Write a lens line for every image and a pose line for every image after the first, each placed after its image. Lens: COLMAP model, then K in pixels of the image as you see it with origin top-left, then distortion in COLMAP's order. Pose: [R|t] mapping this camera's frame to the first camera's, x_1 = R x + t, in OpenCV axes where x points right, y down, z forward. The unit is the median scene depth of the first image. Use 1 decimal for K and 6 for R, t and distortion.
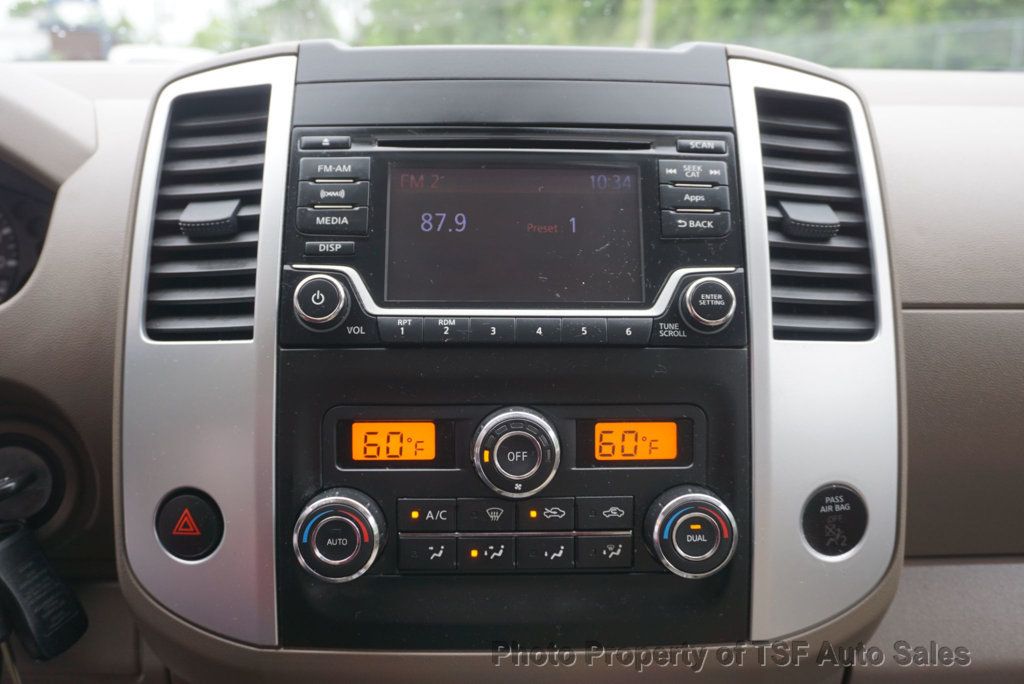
lens RADIAL K [[943.5, 0, 512.0], [0, 943.5, 342.0], [0, 0, 1]] dist [-0.009170, -0.005142]
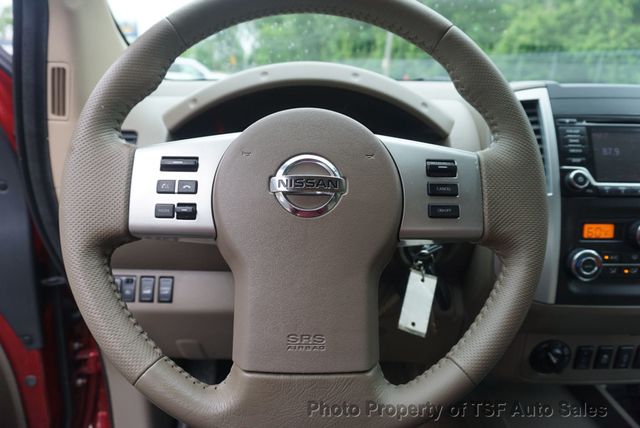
lens RADIAL K [[431.5, 0, 328.4], [0, 431.5, 198.3], [0, 0, 1]] dist [-0.019830, 0.000790]
pose [[0.999678, 0.021097, 0.014122, -0.926660], [-0.021479, 0.999391, 0.027494, -0.008513], [-0.013533, -0.027788, 0.999522, -0.242963]]
